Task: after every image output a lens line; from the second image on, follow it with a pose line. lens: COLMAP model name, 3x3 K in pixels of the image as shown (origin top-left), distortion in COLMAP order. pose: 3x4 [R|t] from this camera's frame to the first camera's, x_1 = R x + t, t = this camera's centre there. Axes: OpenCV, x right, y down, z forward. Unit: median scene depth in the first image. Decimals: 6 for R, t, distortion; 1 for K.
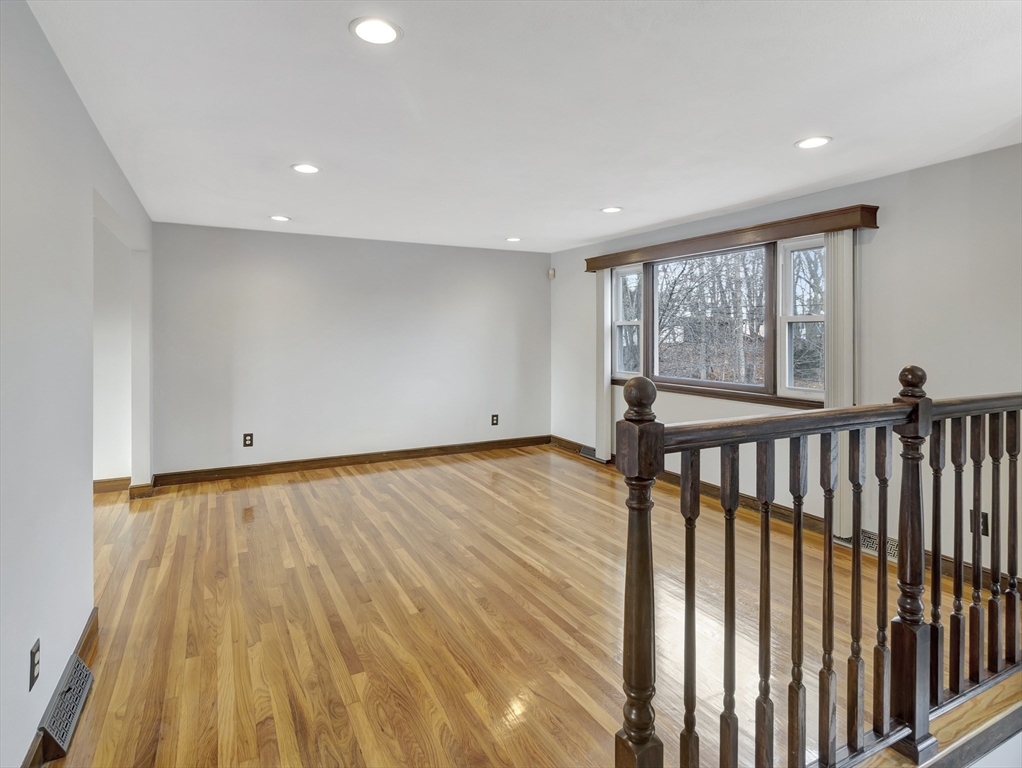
lens RADIAL K [[560.5, 0, 509.1], [0, 560.5, 355.0], [0, 0, 1]] dist [0.003563, 0.001108]
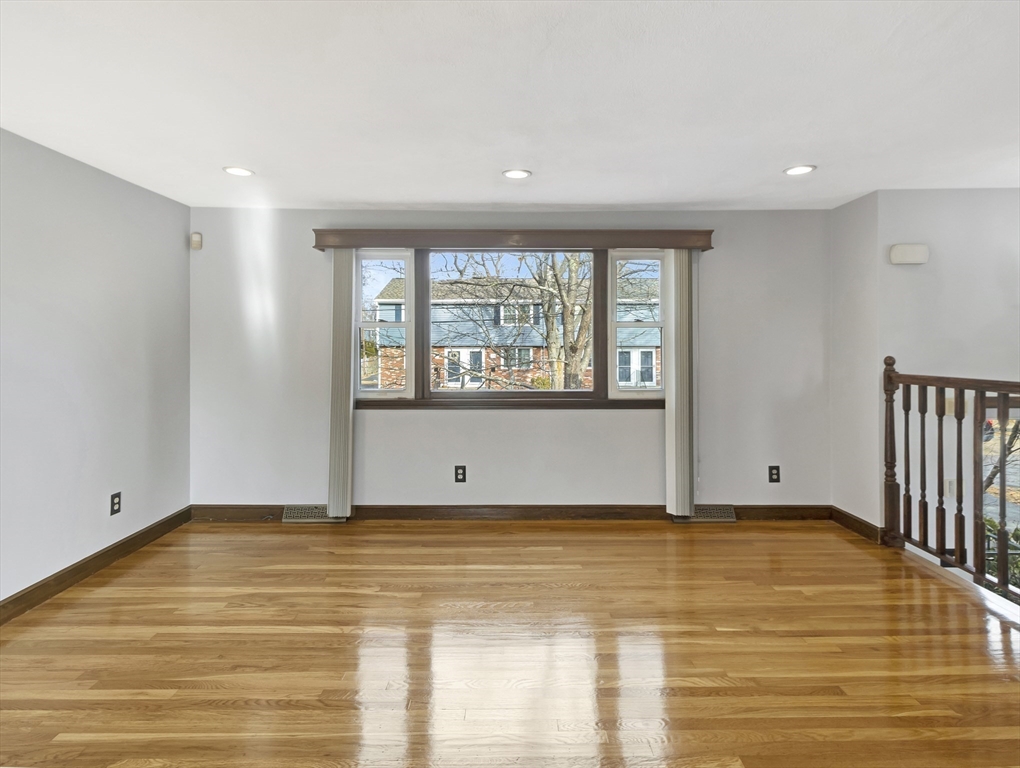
lens RADIAL K [[559.4, 0, 508.1], [0, 559.4, 355.0], [0, 0, 1]] dist [0.003563, 0.001108]
pose [[0.455907, 0.002597, 0.890024, -0.500982], [0.038431, 0.999006, -0.022600, 0.009305], [-0.889197, 0.044508, 0.455354, 0.667622]]
